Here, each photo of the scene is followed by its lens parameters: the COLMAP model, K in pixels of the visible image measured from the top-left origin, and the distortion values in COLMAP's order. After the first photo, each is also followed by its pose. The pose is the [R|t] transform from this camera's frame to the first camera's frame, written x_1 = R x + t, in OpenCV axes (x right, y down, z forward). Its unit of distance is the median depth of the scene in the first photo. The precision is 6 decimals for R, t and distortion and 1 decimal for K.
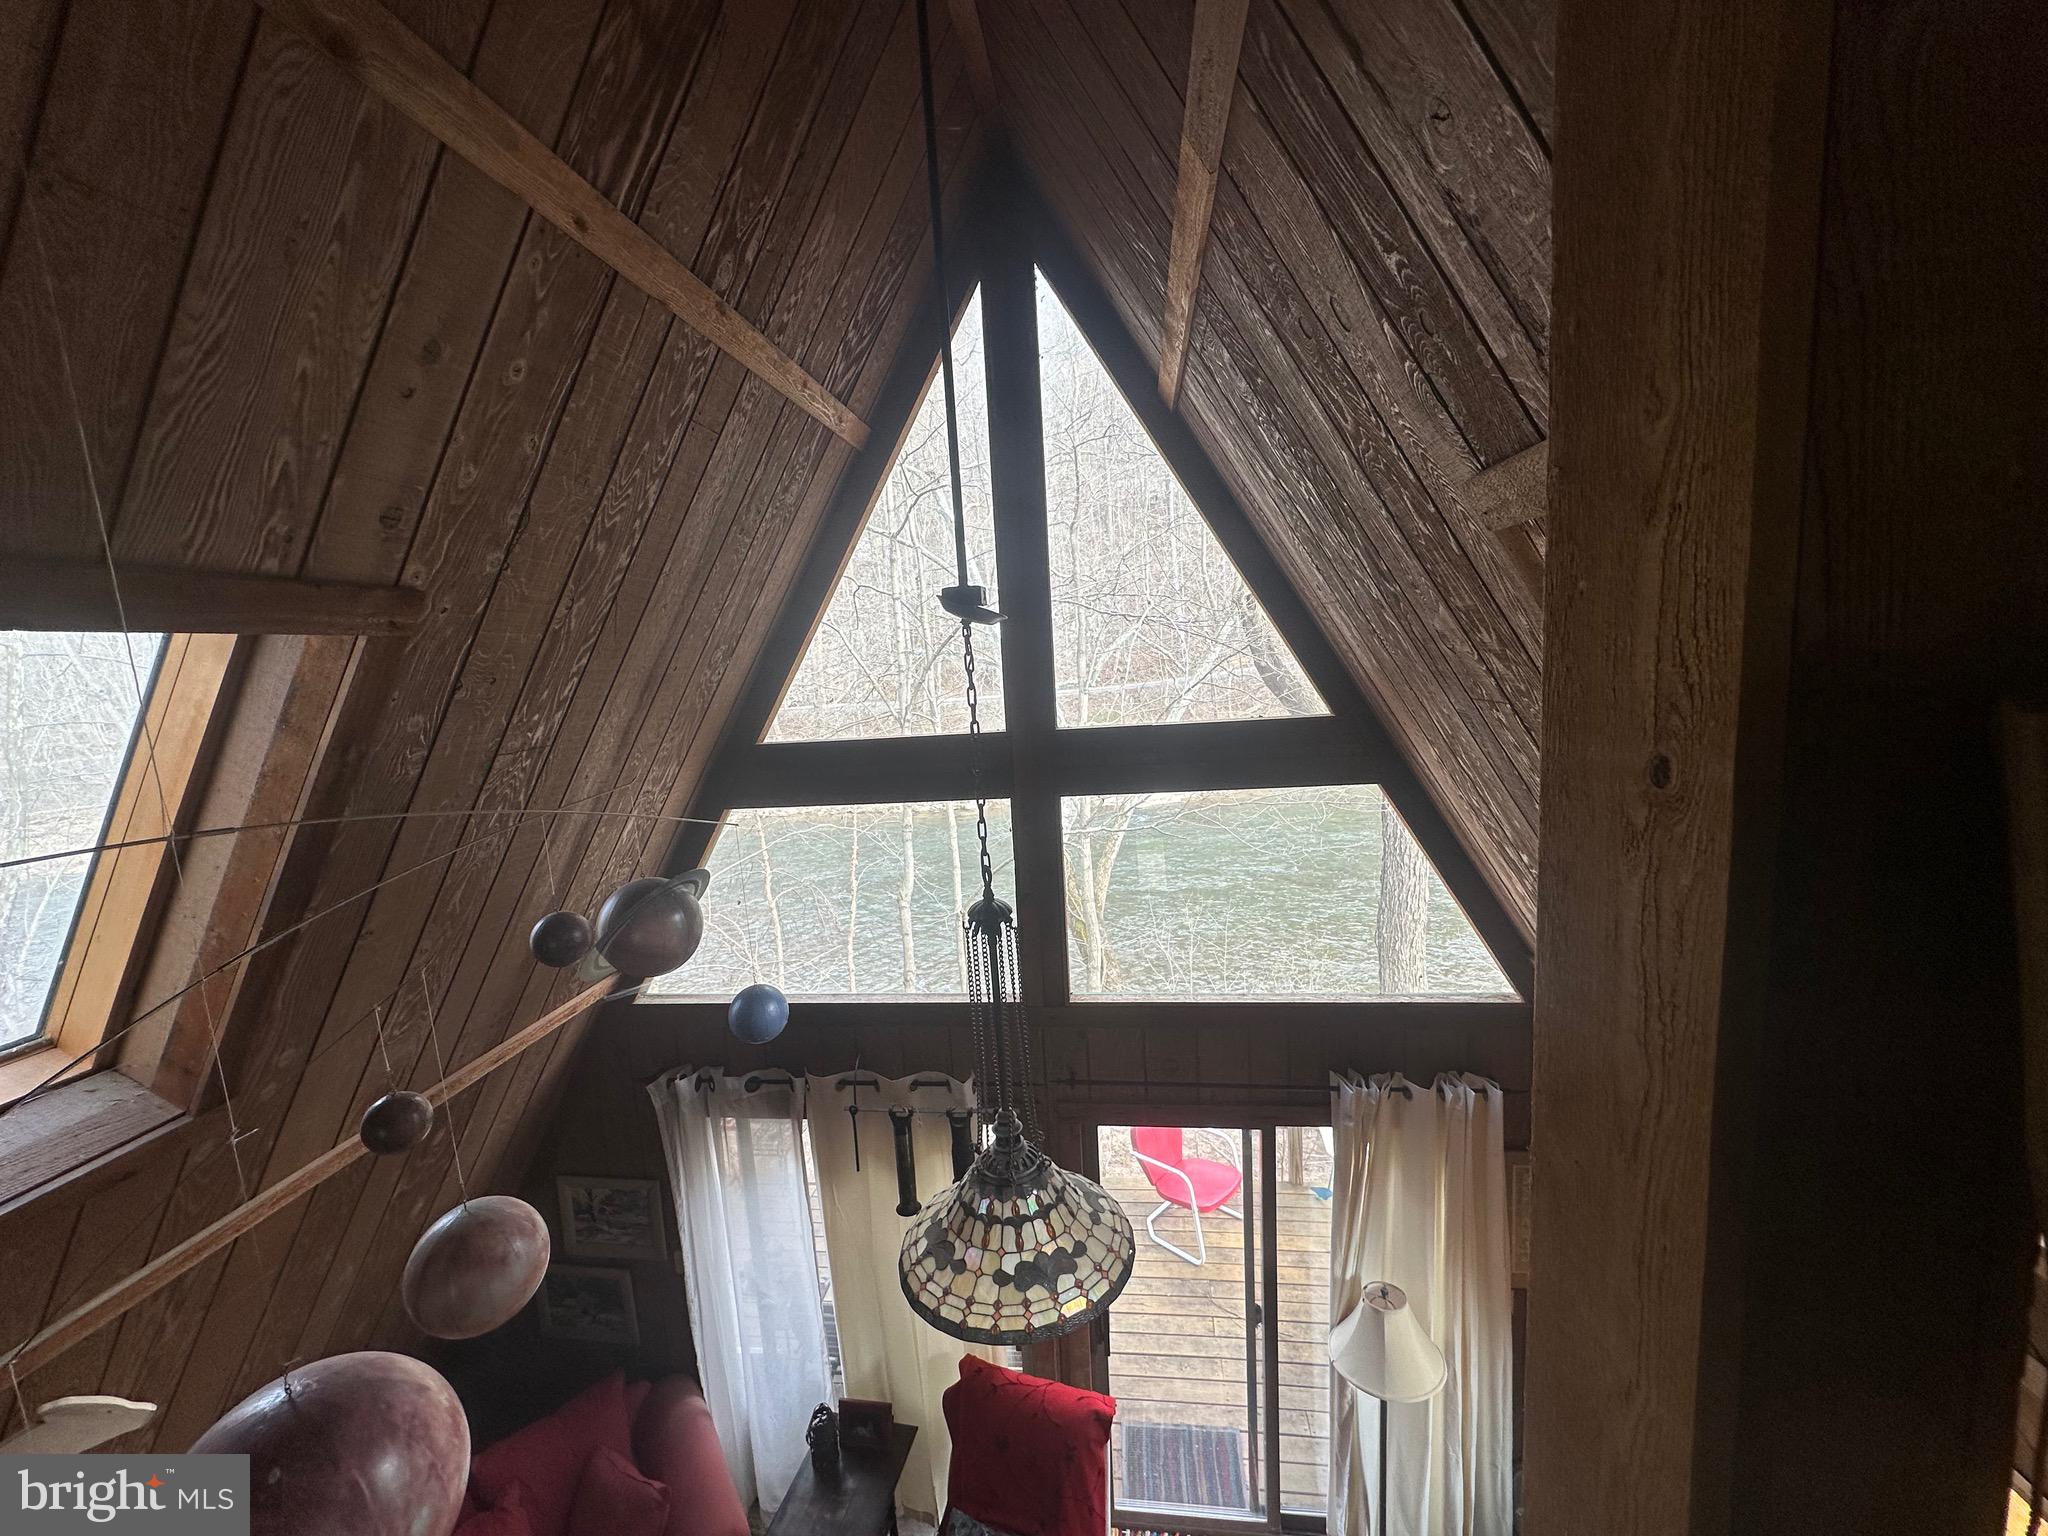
lens RADIAL K [[814.0, 0, 1026.2], [0, 814.0, 767.9], [0, 0, 1]] dist [-0.001383, 0.000132]
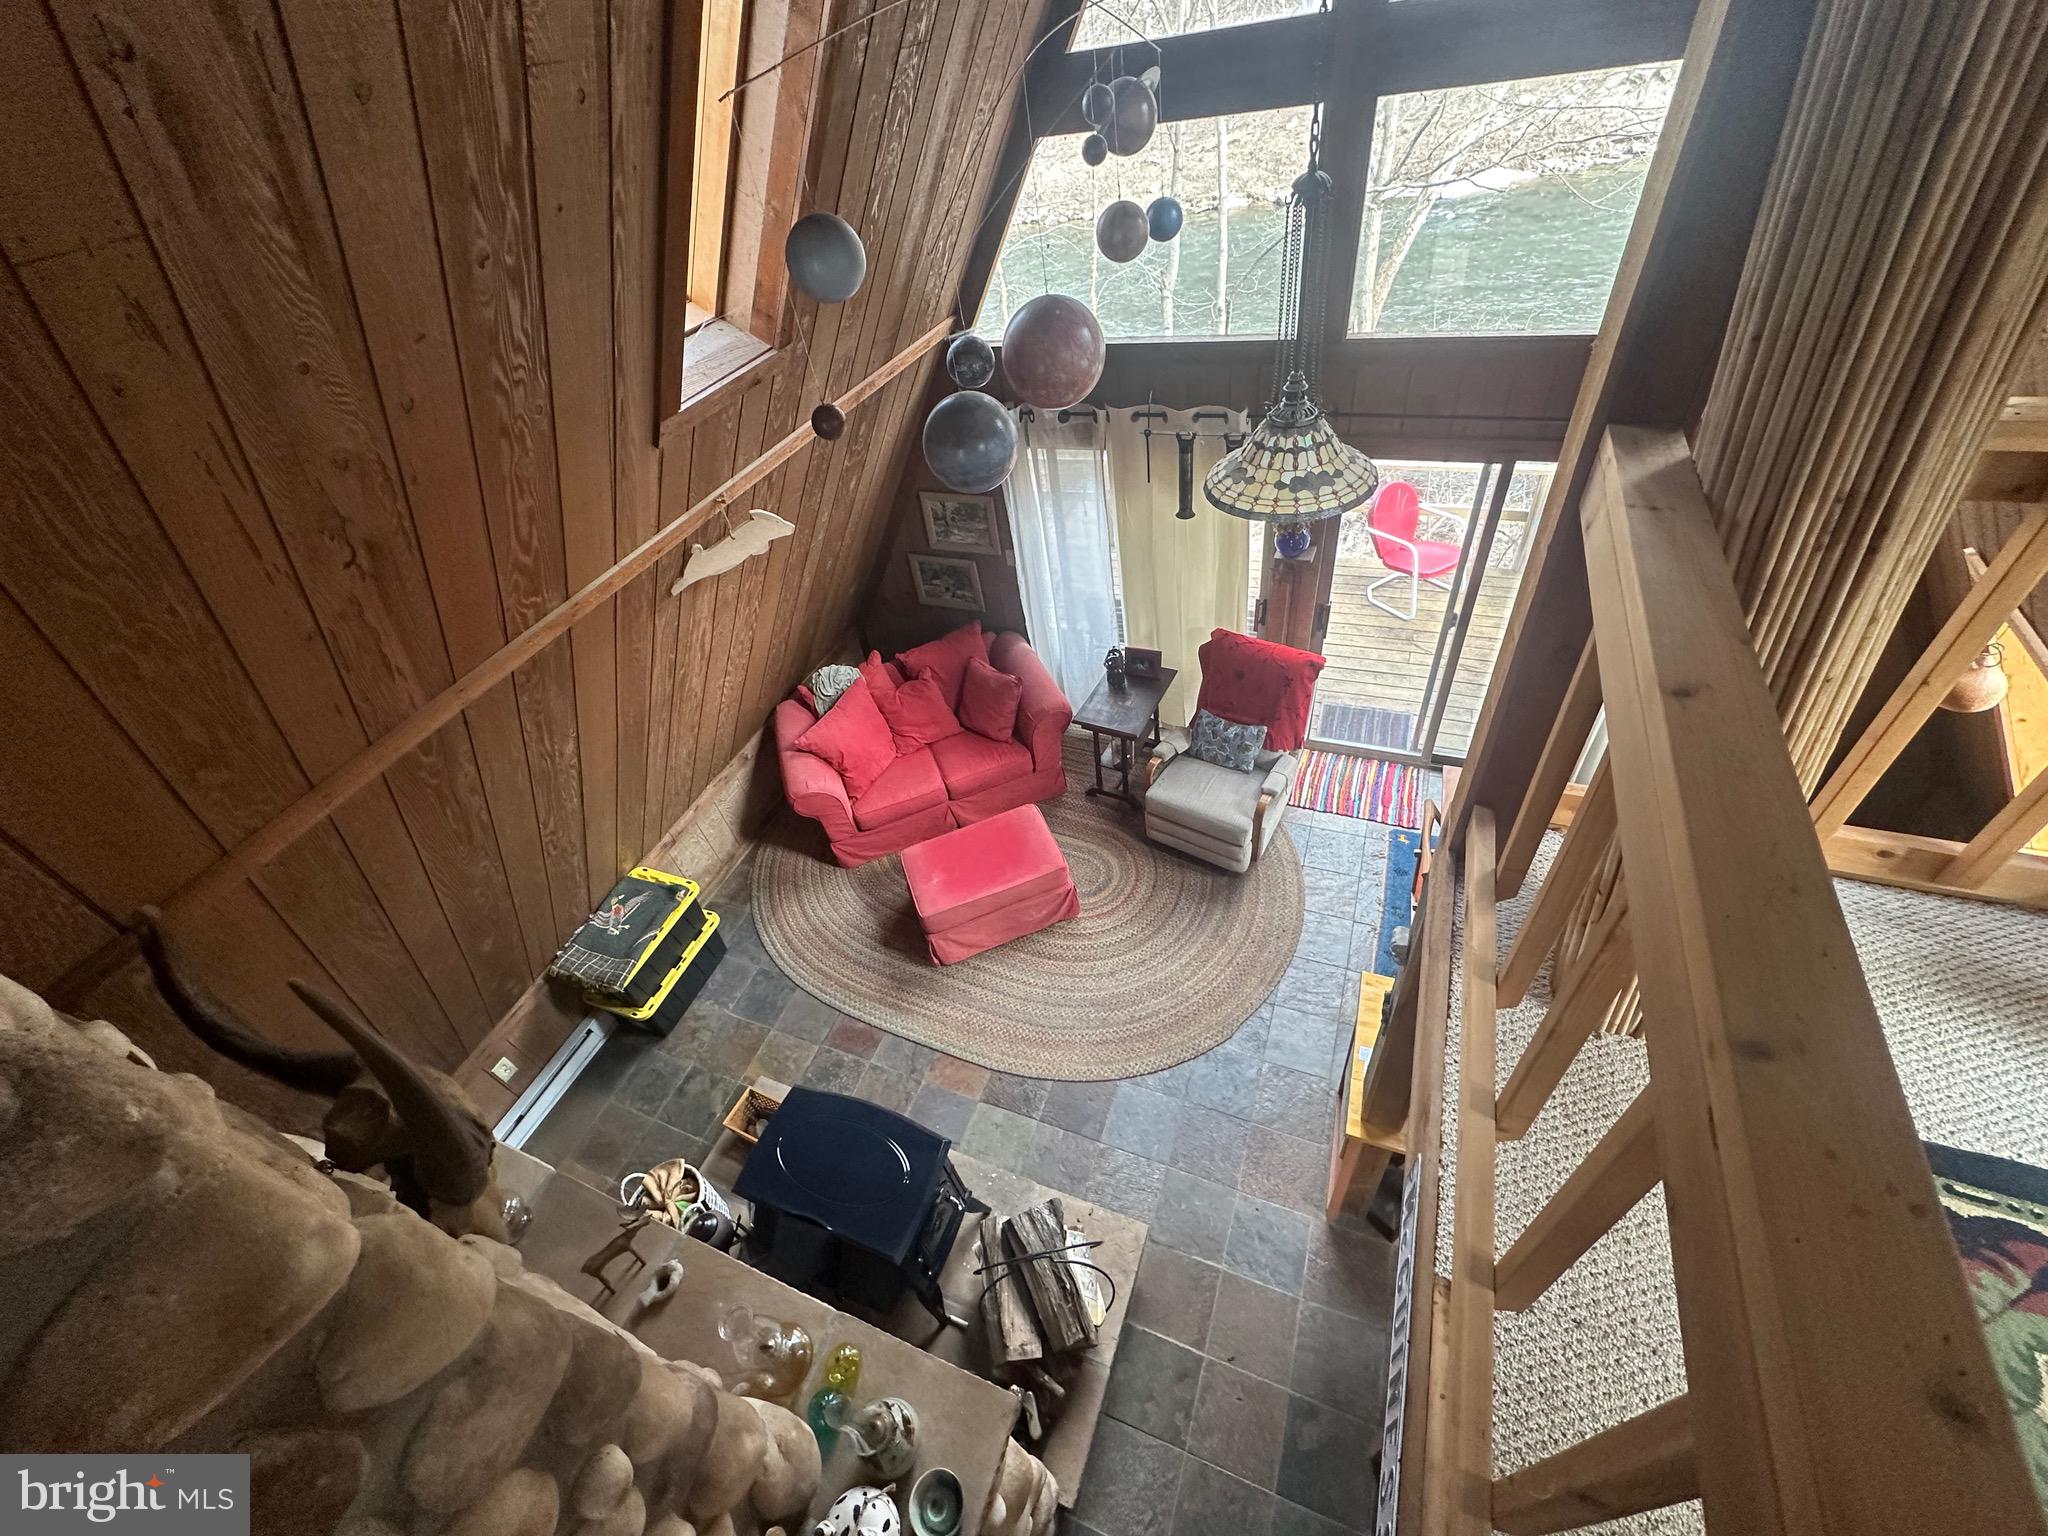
lens RADIAL K [[814.0, 0, 1026.2], [0, 814.0, 767.9], [0, 0, 1]] dist [-0.001383, 0.000132]
pose [[0.965061, 0.121928, -0.231930, -0.038971], [0.042395, 0.800820, 0.597402, 0.077101], [0.258574, -0.586362, 0.767671, -0.303522]]
